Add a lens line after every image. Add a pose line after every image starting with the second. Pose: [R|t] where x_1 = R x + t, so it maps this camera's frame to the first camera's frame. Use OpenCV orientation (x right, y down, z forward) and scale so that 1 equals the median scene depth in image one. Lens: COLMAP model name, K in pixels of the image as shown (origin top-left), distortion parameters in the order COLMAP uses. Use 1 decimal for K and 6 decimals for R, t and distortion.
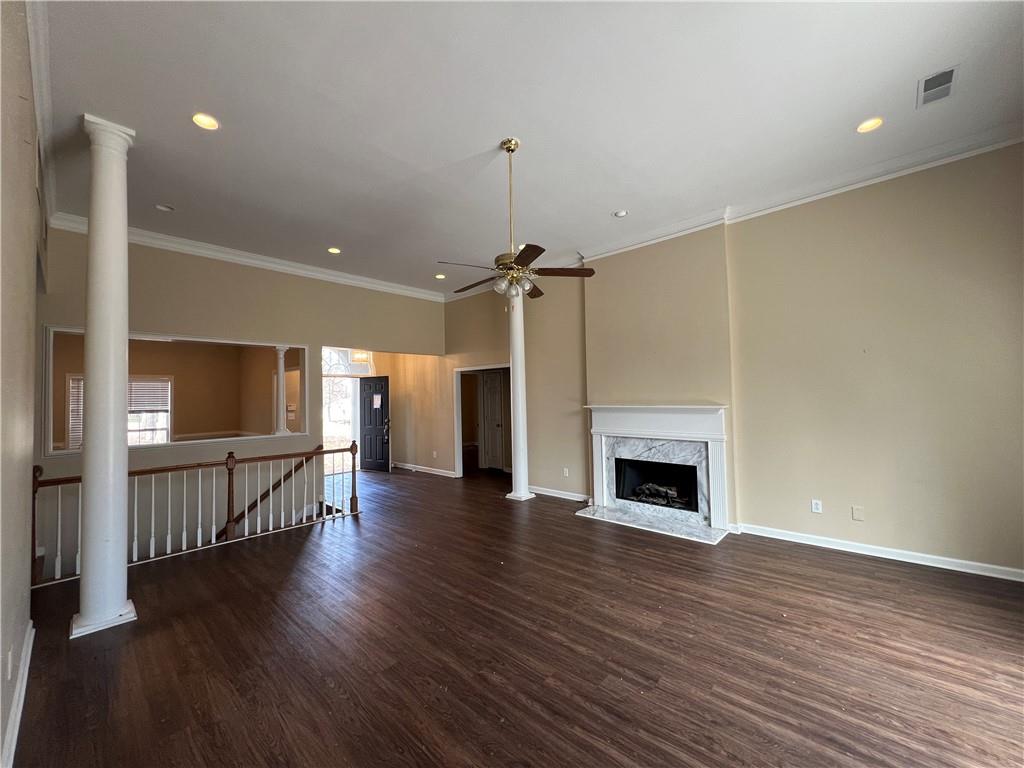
lens RADIAL K [[408.5, 0, 508.6], [0, 408.5, 384.8], [0, 0, 1]] dist [0.001256, 0.000563]
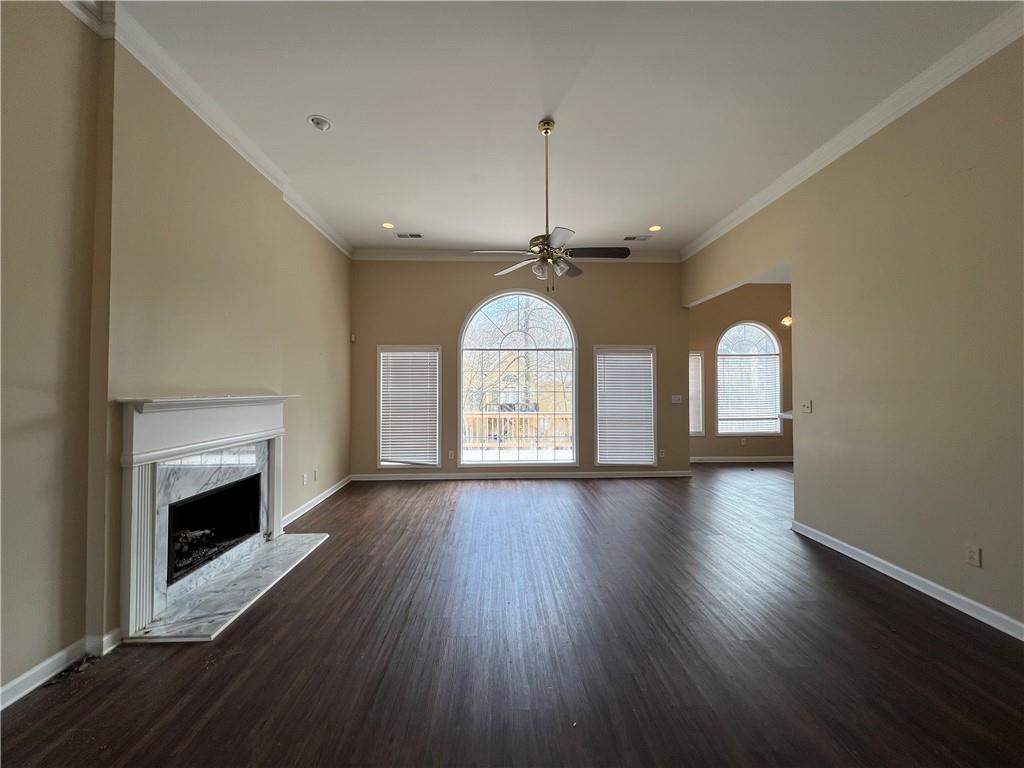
lens RADIAL K [[408.5, 0, 509.5], [0, 408.5, 382.5], [0, 0, 1]] dist [0.001256, 0.000563]
pose [[-0.701423, 0.019752, 0.712471, -0.441069], [-0.020128, 0.998668, -0.047502, 0.053354], [-0.712461, -0.047660, -0.700092, 1.220513]]
